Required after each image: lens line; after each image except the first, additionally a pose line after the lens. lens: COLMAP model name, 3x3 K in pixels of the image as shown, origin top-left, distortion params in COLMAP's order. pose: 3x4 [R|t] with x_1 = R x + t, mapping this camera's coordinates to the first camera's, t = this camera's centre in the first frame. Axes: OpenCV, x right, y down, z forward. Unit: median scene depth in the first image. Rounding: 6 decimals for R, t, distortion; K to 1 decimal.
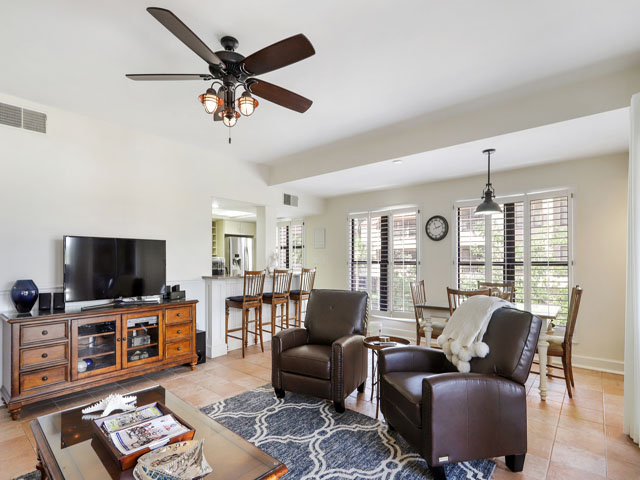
lens RADIAL K [[326.0, 0, 315.2], [0, 326.0, 258.9], [0, 0, 1]] dist [-0.000172, 0.000031]
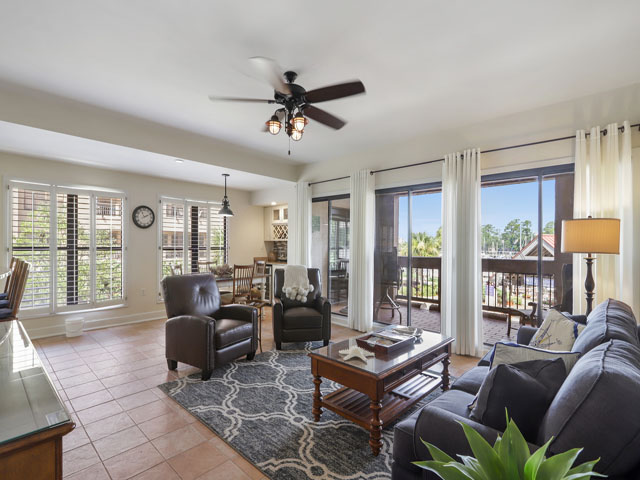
lens RADIAL K [[311.9, 0, 318.5], [0, 311.9, 246.6], [0, 0, 1]] dist [-0.030900, 0.000236]
pose [[0.022493, -0.000903, 0.999747, -0.910762], [-0.007997, 0.999967, 0.001083, 0.000034], [-0.999715, -0.008019, 0.022485, 0.531710]]
